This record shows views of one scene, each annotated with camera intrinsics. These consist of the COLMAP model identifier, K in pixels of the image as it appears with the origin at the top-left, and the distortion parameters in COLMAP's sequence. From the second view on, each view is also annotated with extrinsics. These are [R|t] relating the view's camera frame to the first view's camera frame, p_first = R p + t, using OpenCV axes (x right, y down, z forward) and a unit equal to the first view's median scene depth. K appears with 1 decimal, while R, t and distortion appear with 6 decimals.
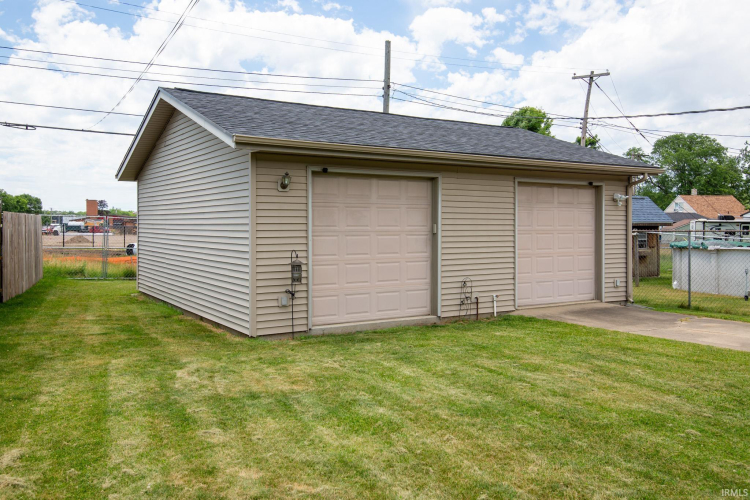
lens RADIAL K [[622.5, 0, 374.7], [0, 622.5, 246.8], [0, 0, 1]] dist [0.034894, 0.024935]
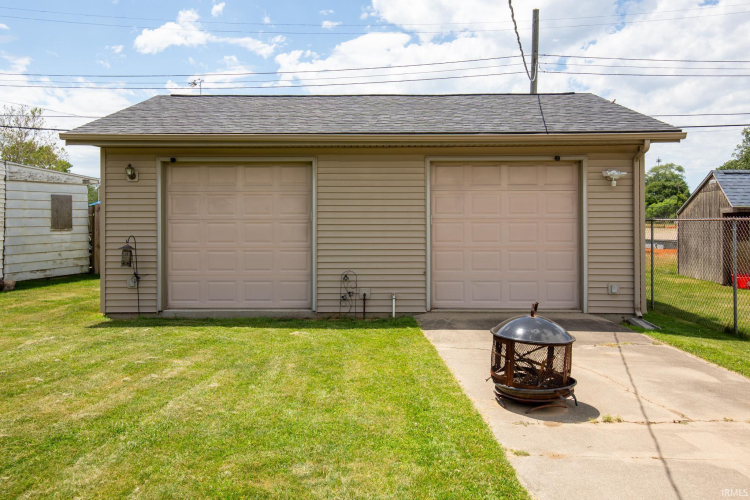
lens RADIAL K [[622.5, 0, 370.2], [0, 622.5, 243.3], [0, 0, 1]] dist [0.034894, 0.024935]
pose [[0.841460, 0.017011, -0.540052, 0.550667], [-0.016731, 0.999845, 0.005425, 0.003608], [0.540061, 0.004470, 0.841614, 0.215189]]
